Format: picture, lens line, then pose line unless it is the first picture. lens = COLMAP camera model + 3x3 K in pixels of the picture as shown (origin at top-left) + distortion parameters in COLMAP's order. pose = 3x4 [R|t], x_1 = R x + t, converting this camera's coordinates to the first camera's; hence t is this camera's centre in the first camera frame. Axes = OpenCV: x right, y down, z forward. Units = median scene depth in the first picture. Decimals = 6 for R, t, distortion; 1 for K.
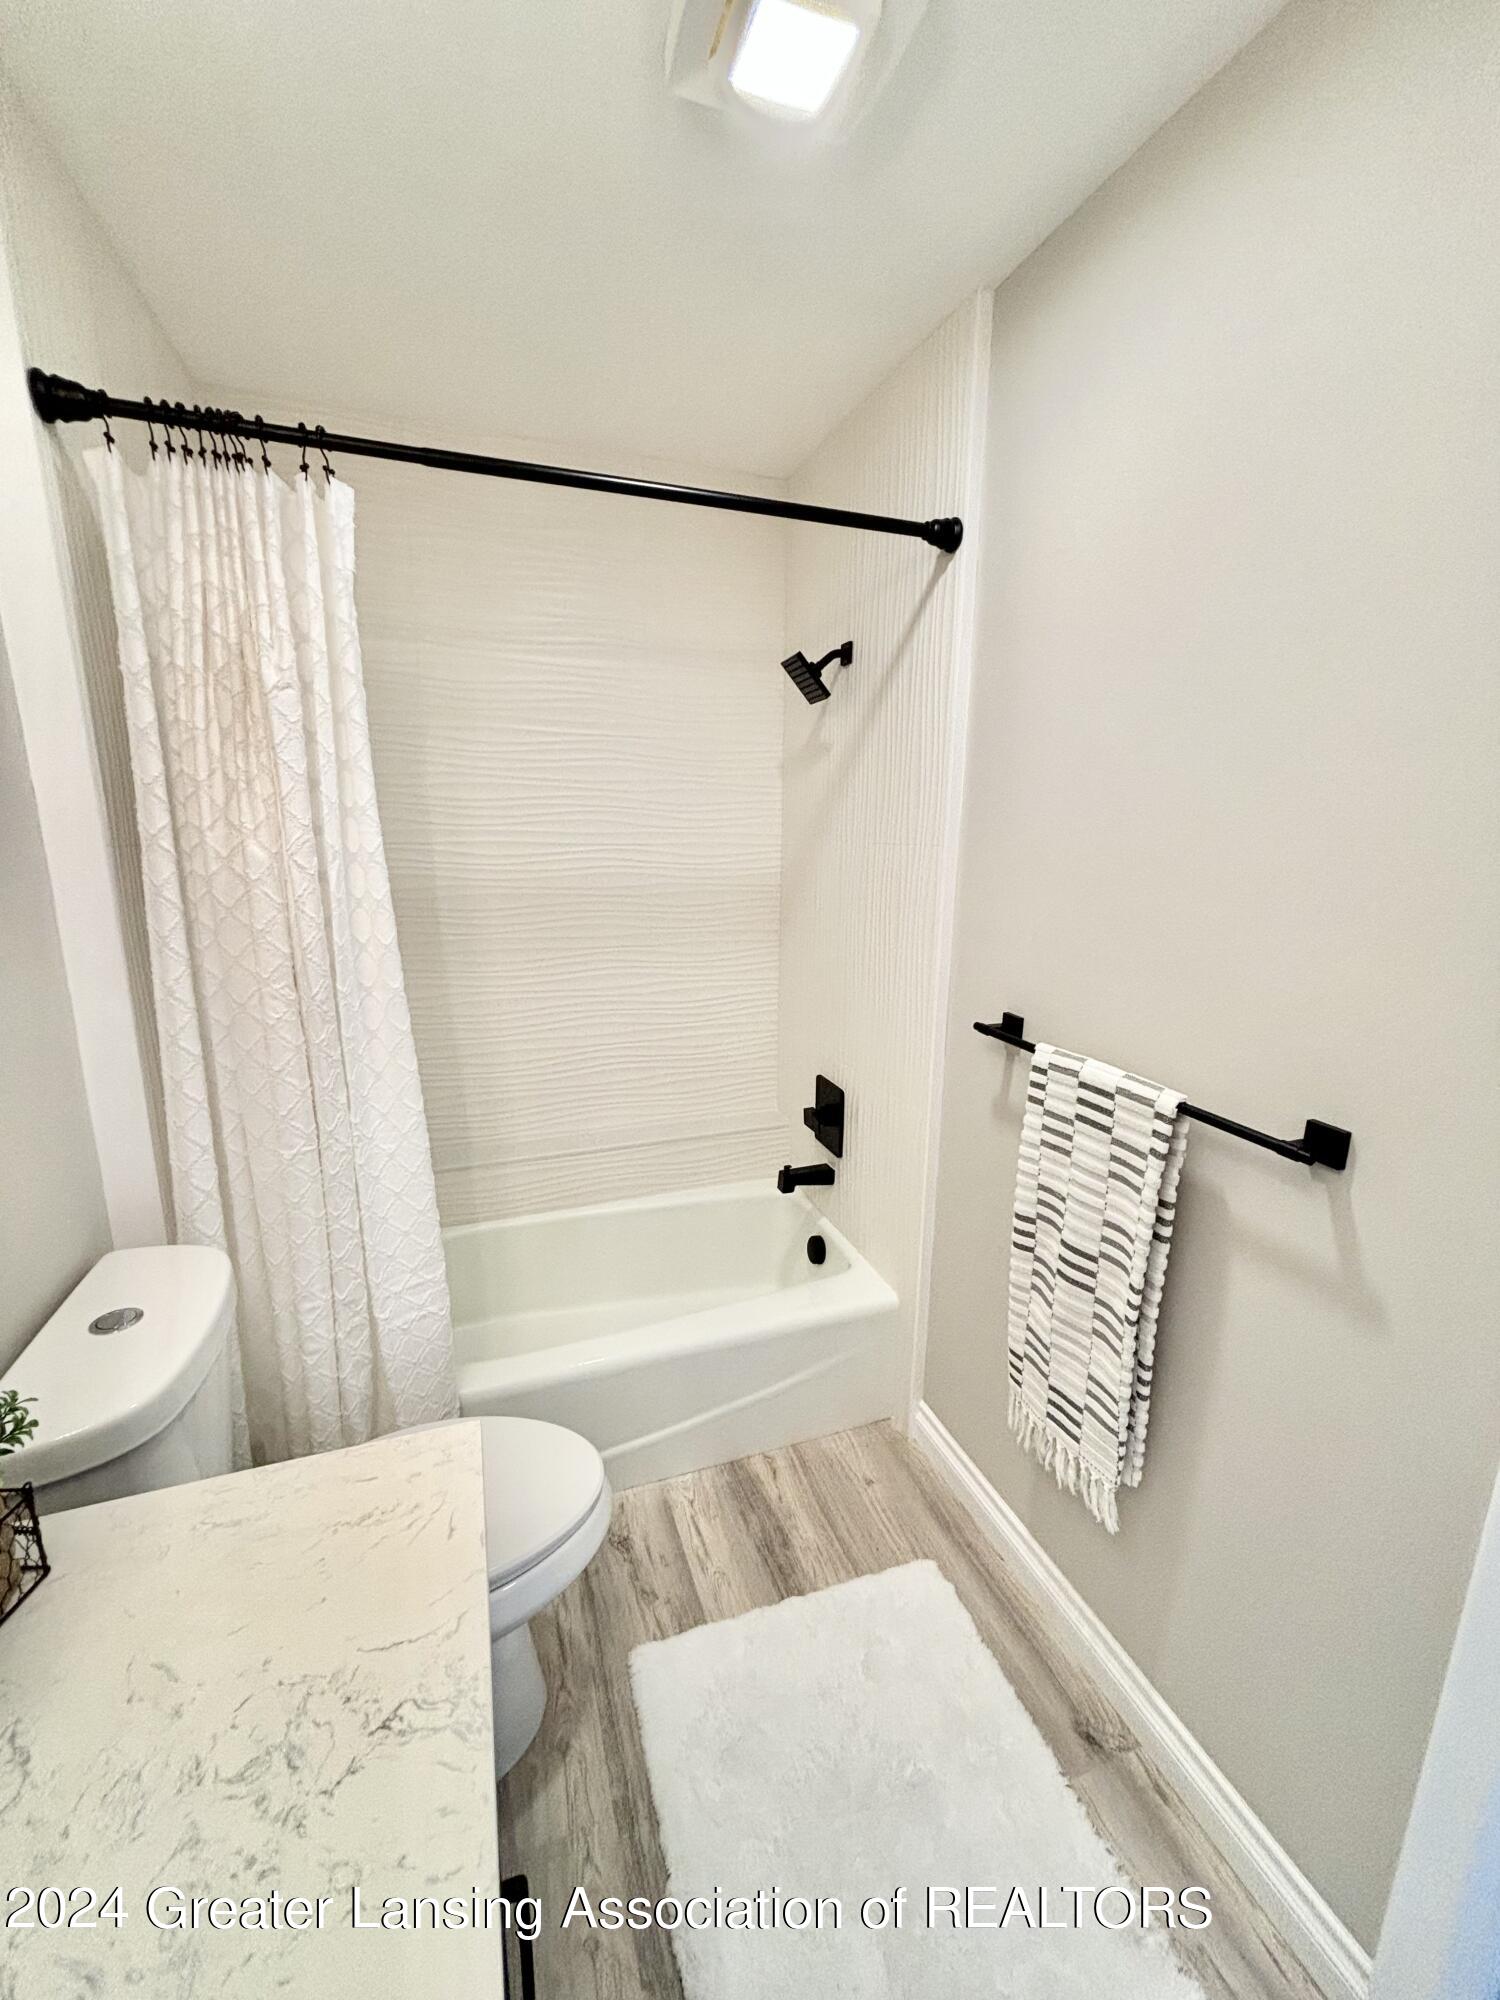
lens RADIAL K [[795.8, 0, 751.7], [0, 795.8, 1005.6], [0, 0, 1]] dist [0.000140, 0.000121]
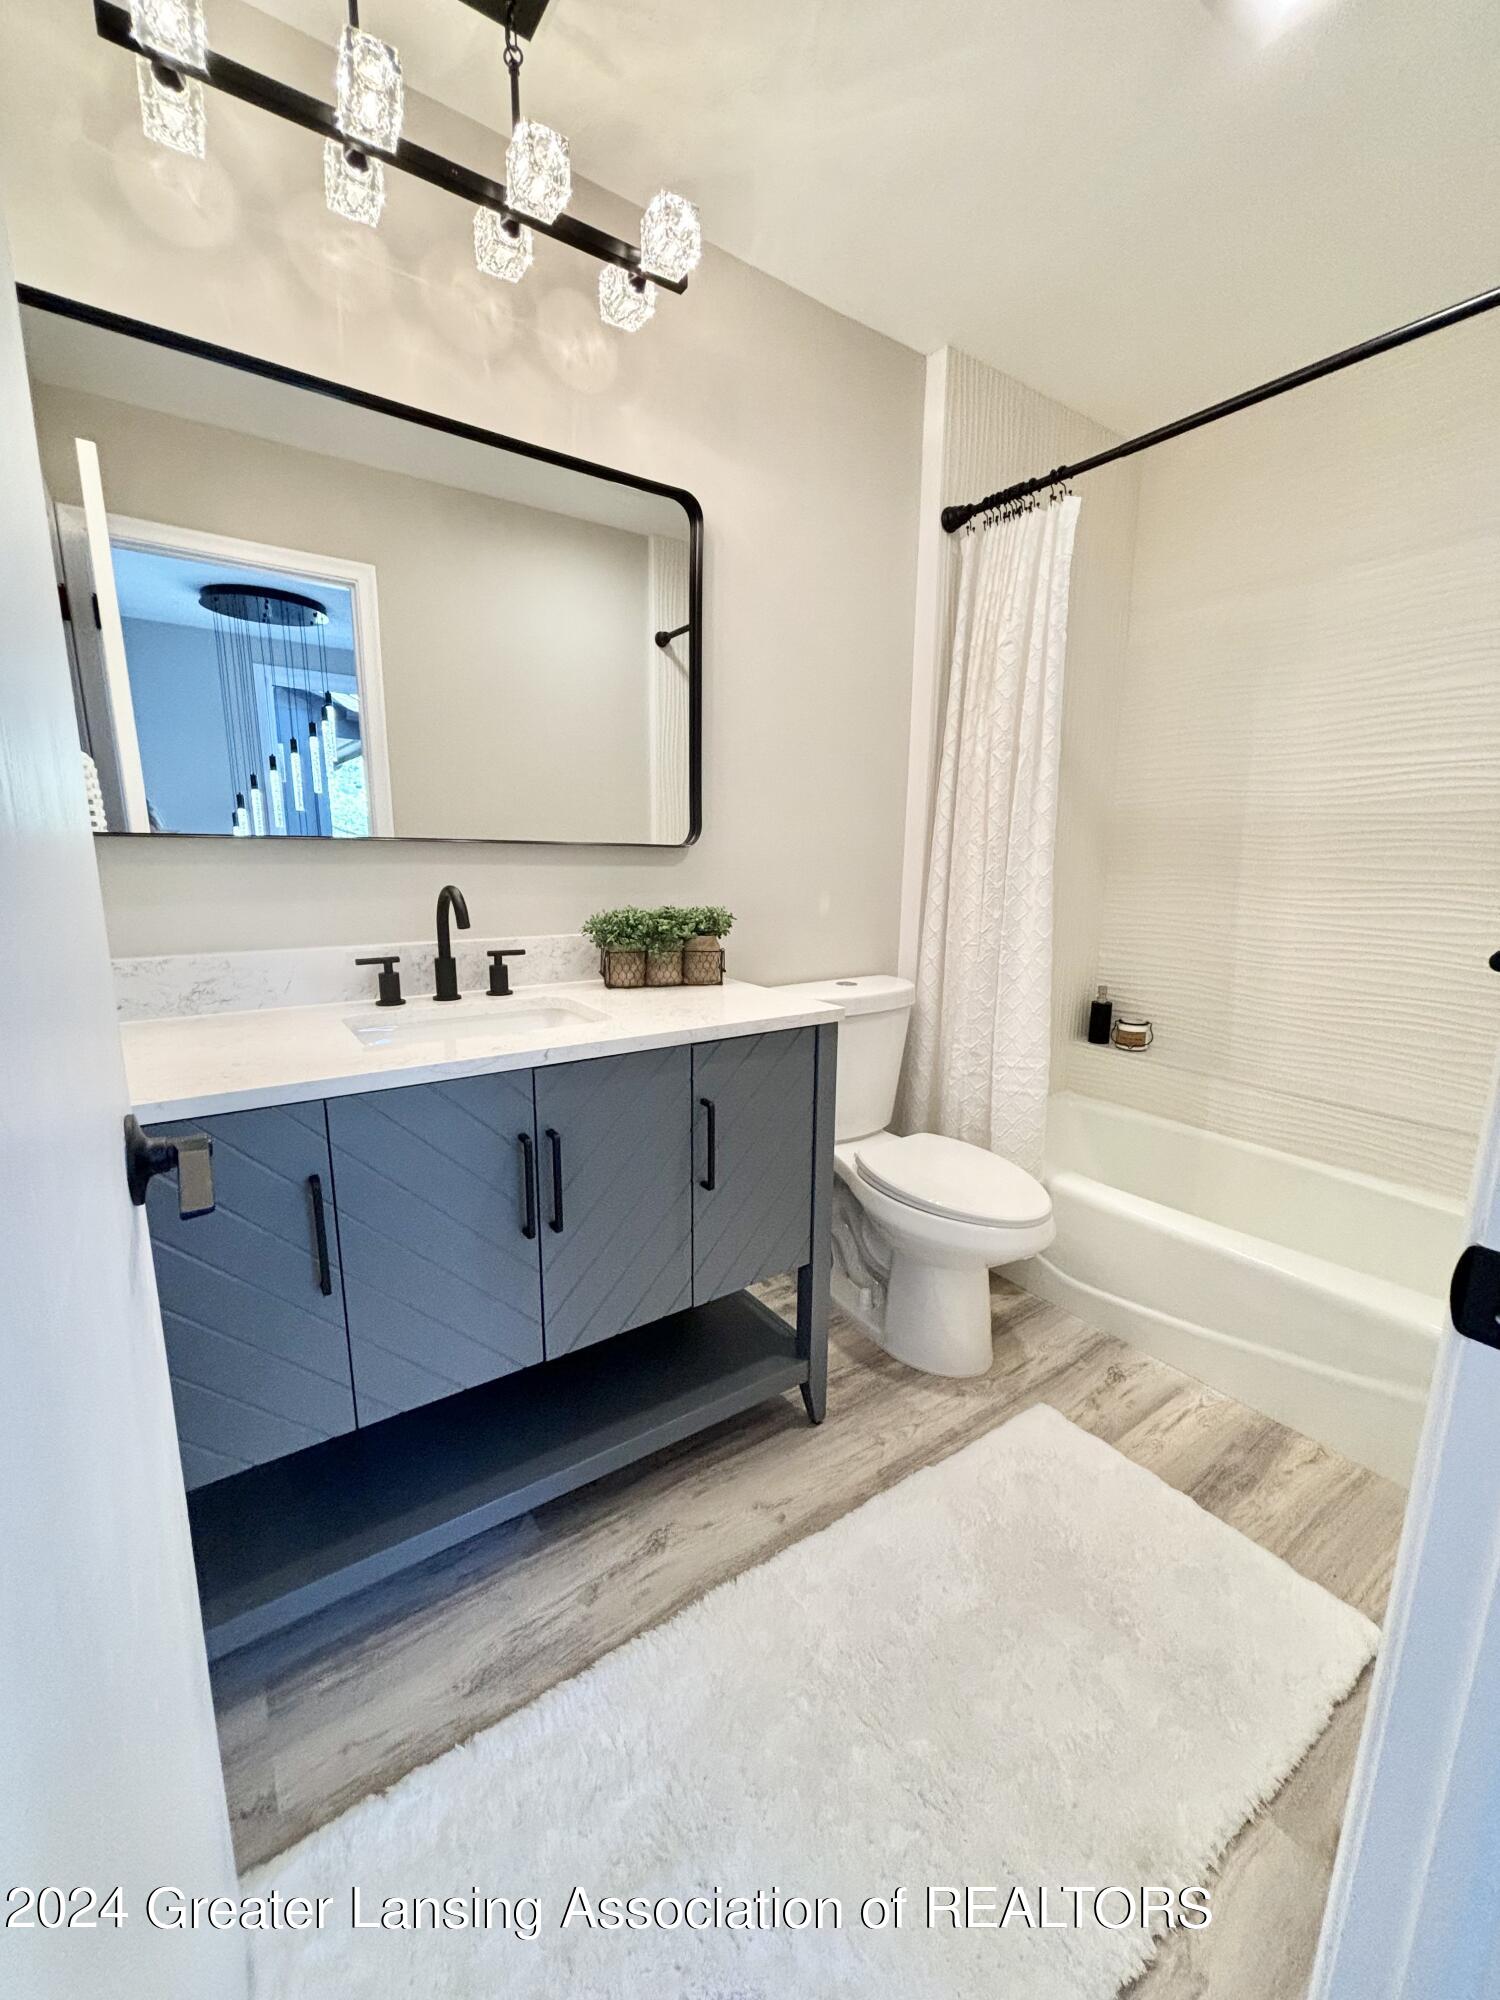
lens RADIAL K [[811.1, 0, 757.9], [0, 811.1, 1004.2], [0, 0, 1]] dist [0.002194, 0.000100]
pose [[0.274032, 0.172574, -0.946110, 0.828864], [-0.221242, 0.968695, 0.112613, 0.202889], [0.935926, 0.178459, 0.303634, 0.132995]]
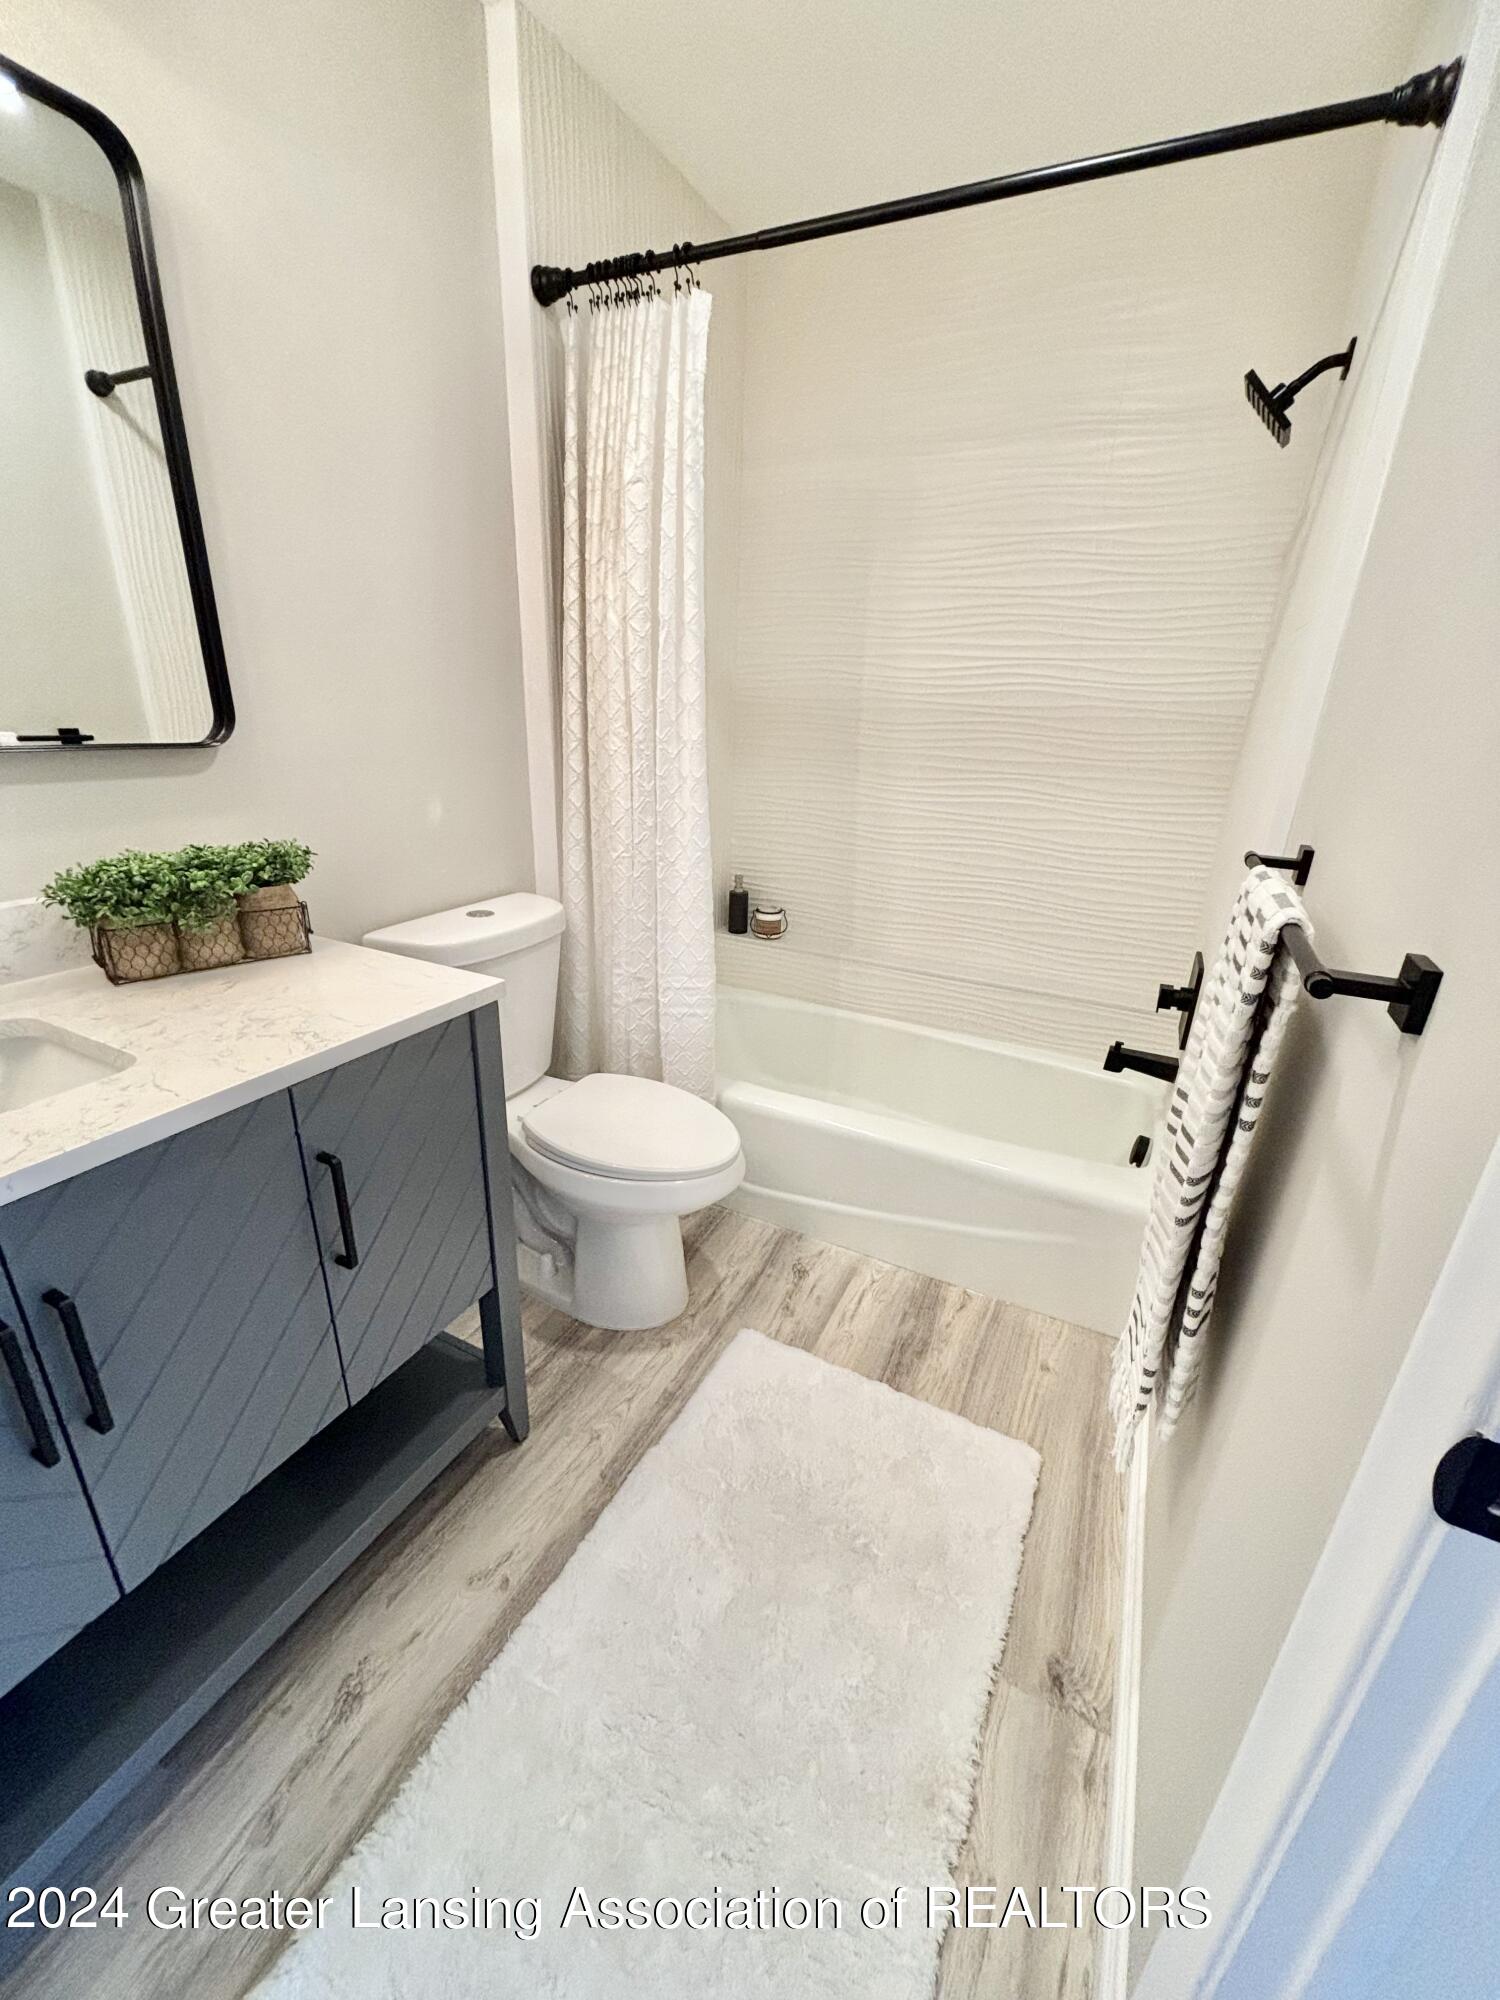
lens RADIAL K [[798.7, 0, 757.2], [0, 798.7, 1002.5], [0, 0, 1]] dist [-0.001728, -0.000132]
pose [[0.696285, 0.269431, -0.665278, 0.560033], [-0.189857, 0.962995, 0.191297, 0.115474], [0.692201, -0.006890, 0.721672, 0.161175]]
